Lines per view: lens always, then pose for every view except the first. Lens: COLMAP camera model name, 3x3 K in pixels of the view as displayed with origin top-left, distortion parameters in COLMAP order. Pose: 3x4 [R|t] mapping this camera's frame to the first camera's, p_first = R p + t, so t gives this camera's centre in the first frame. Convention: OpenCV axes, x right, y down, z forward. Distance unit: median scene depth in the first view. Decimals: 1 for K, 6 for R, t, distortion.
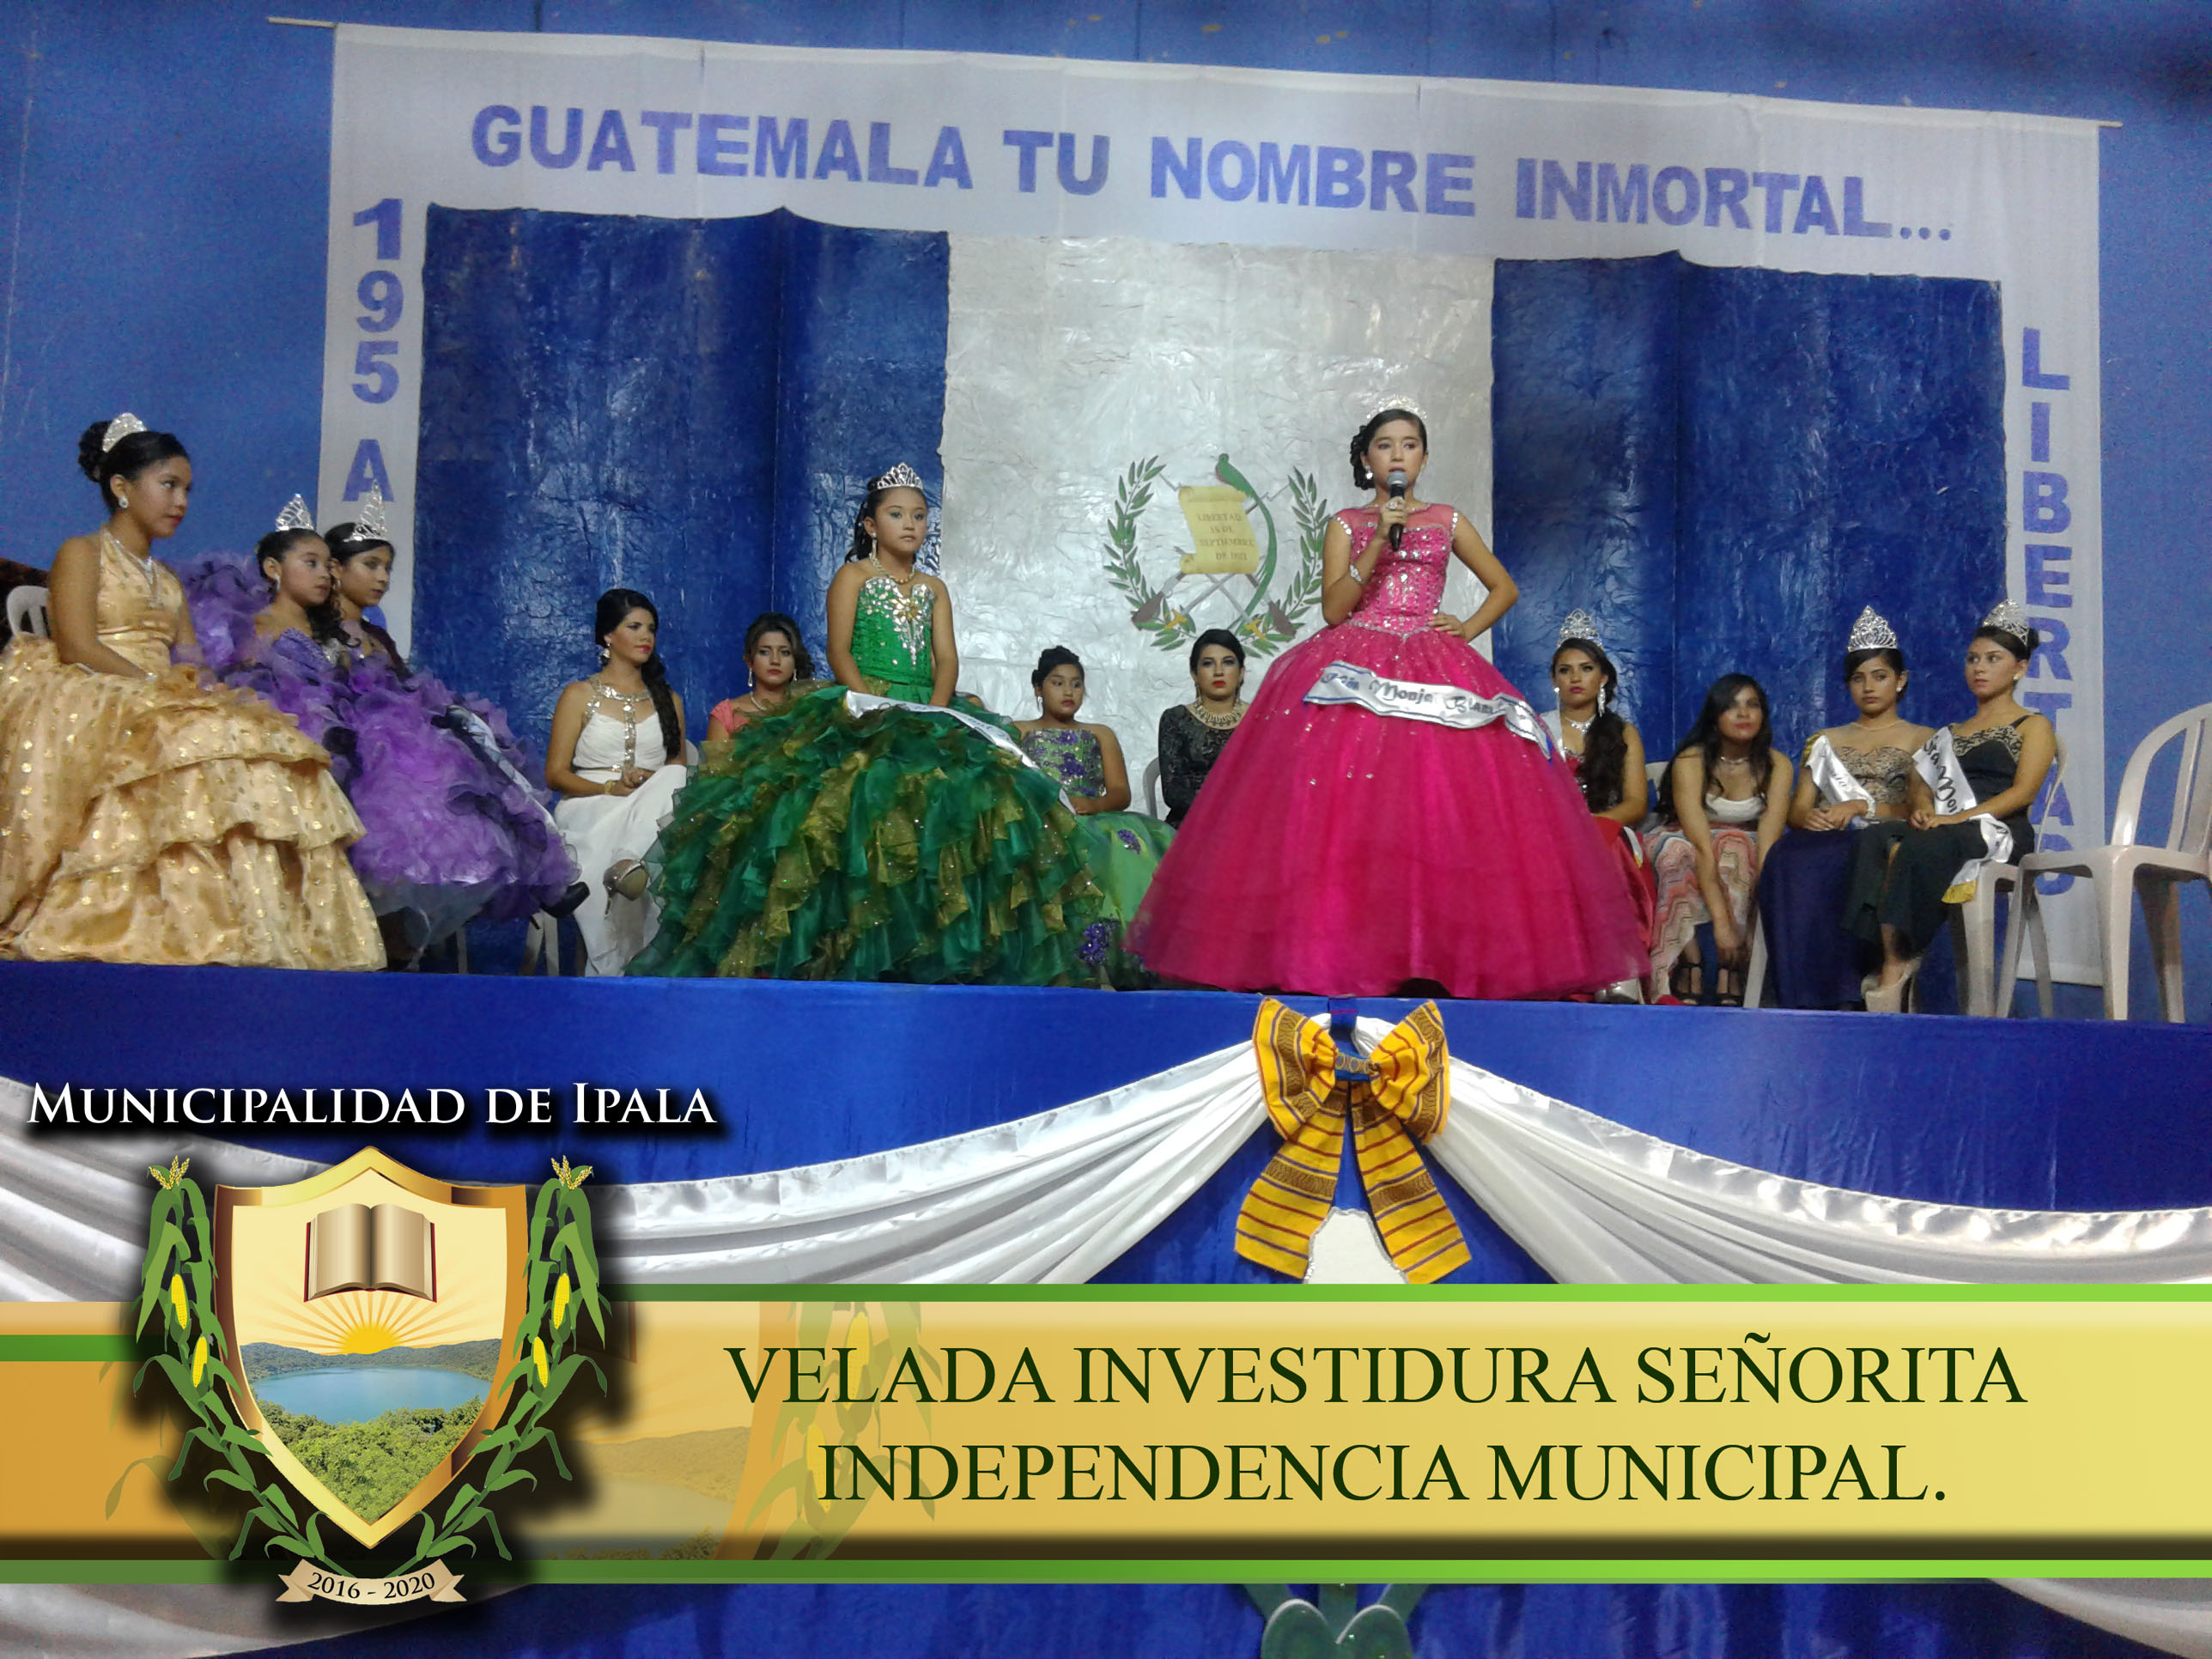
lens RADIAL K [[2148.7, 0, 1114.6], [0, 2148.7, 827.9], [0, 0, 1]] dist [0.120395, -0.288911]
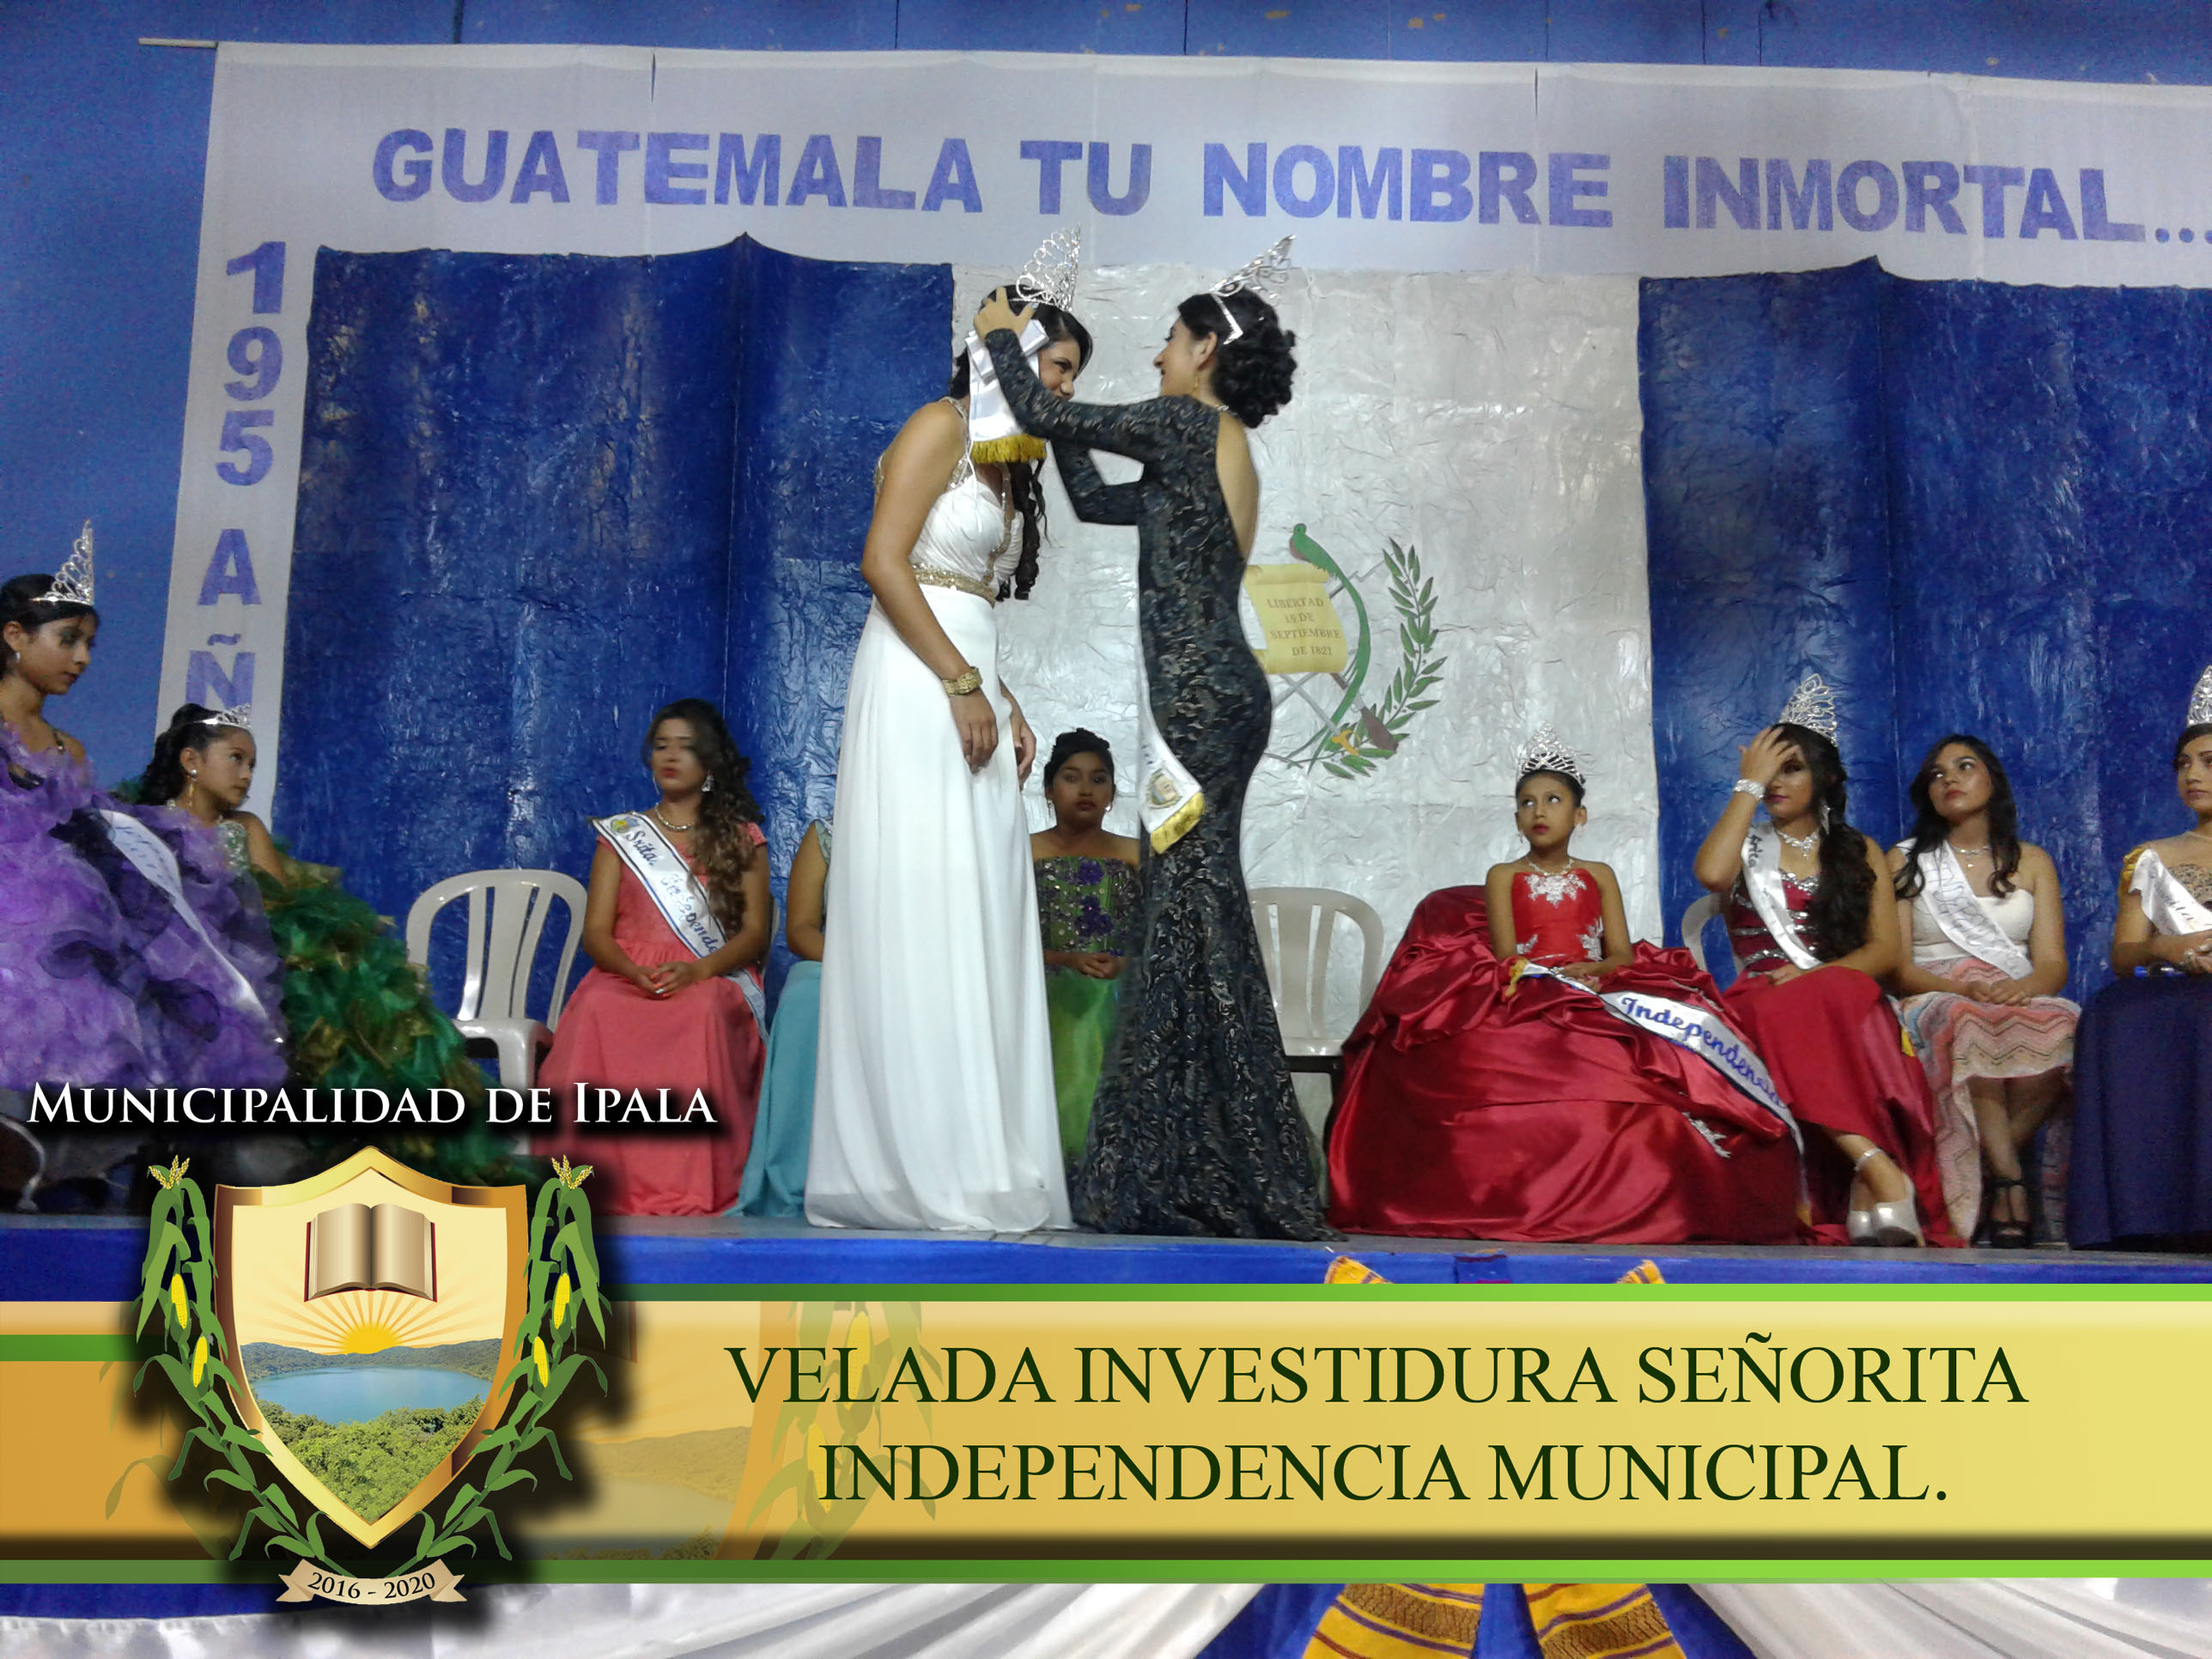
lens RADIAL K [[2140.4, 0, 1119.4], [0, 2140.4, 832.2], [0, 0, 1]] dist [0.115582, -0.270927]
pose [[0.998570, -0.016699, -0.050782, 0.022621], [0.011910, 0.995578, -0.093183, 0.010948], [0.052113, 0.092445, 0.994353, 0.226565]]
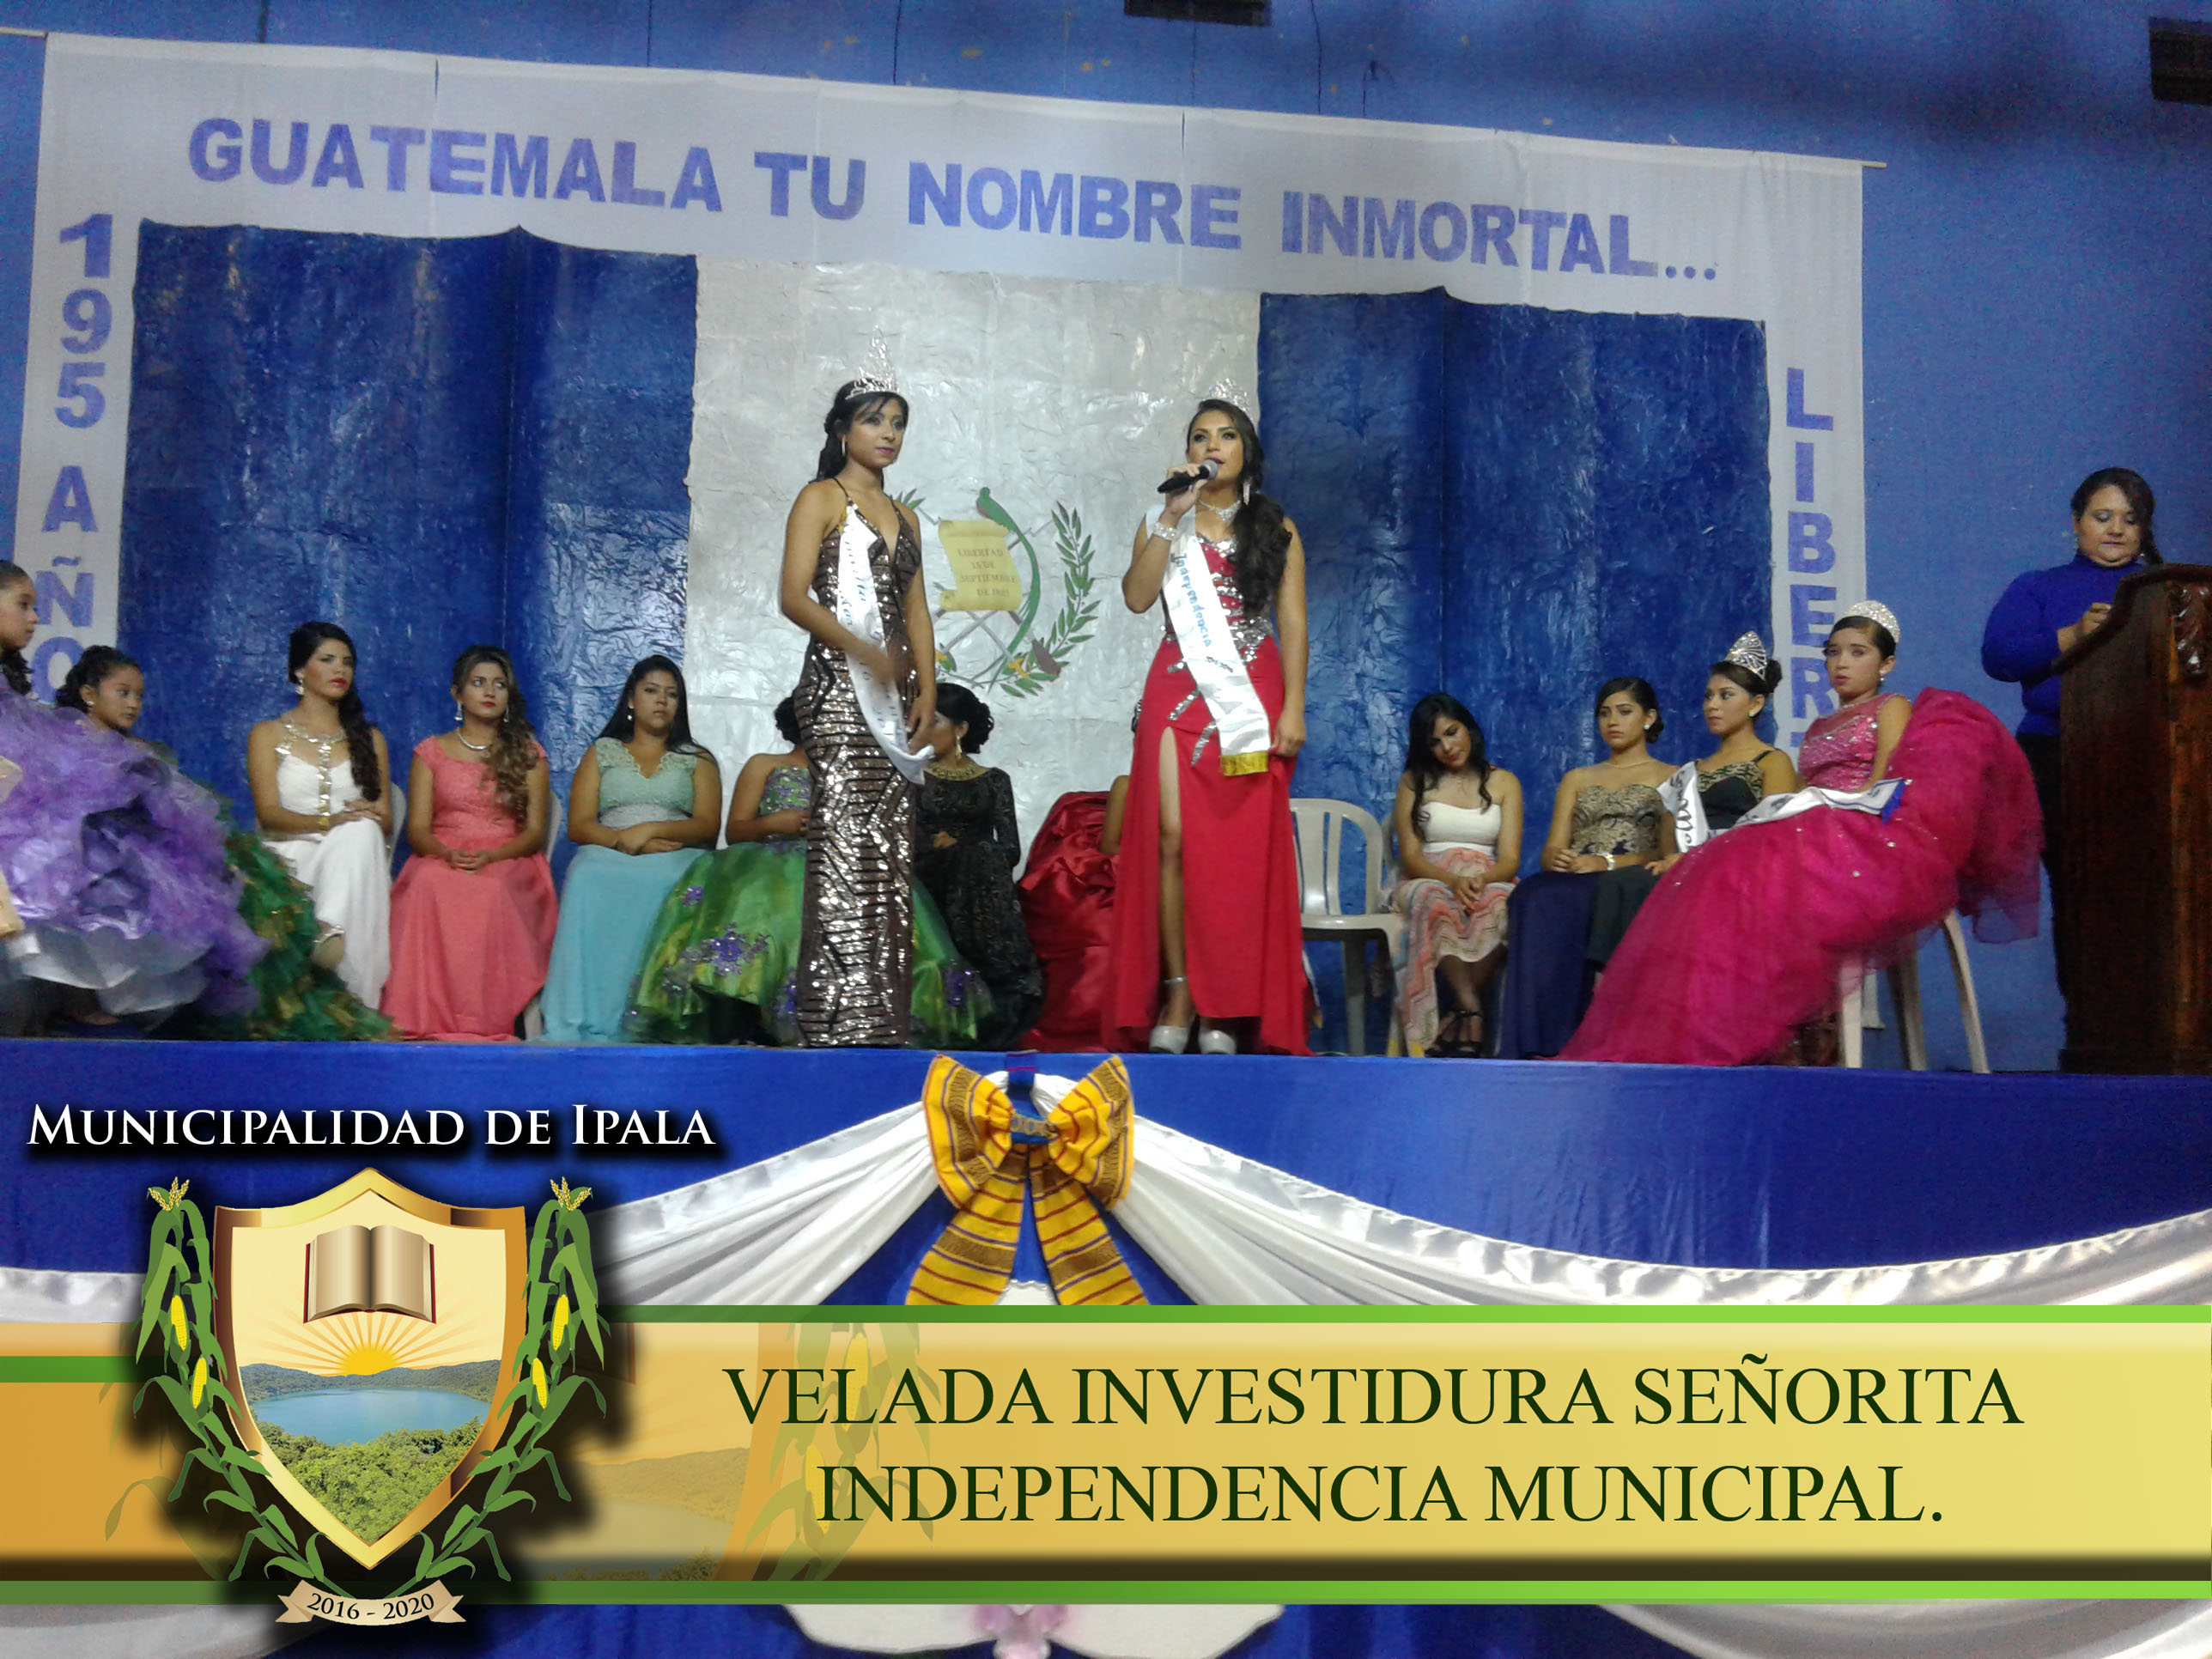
lens RADIAL K [[2148.7, 0, 1114.6], [0, 2148.7, 827.9], [0, 0, 1]] dist [0.120395, -0.288911]
pose [[0.997637, -0.004293, 0.068573, 0.041540], [0.005759, 0.999759, -0.021190, 0.000425], [-0.068466, 0.021534, 0.997421, 0.032465]]
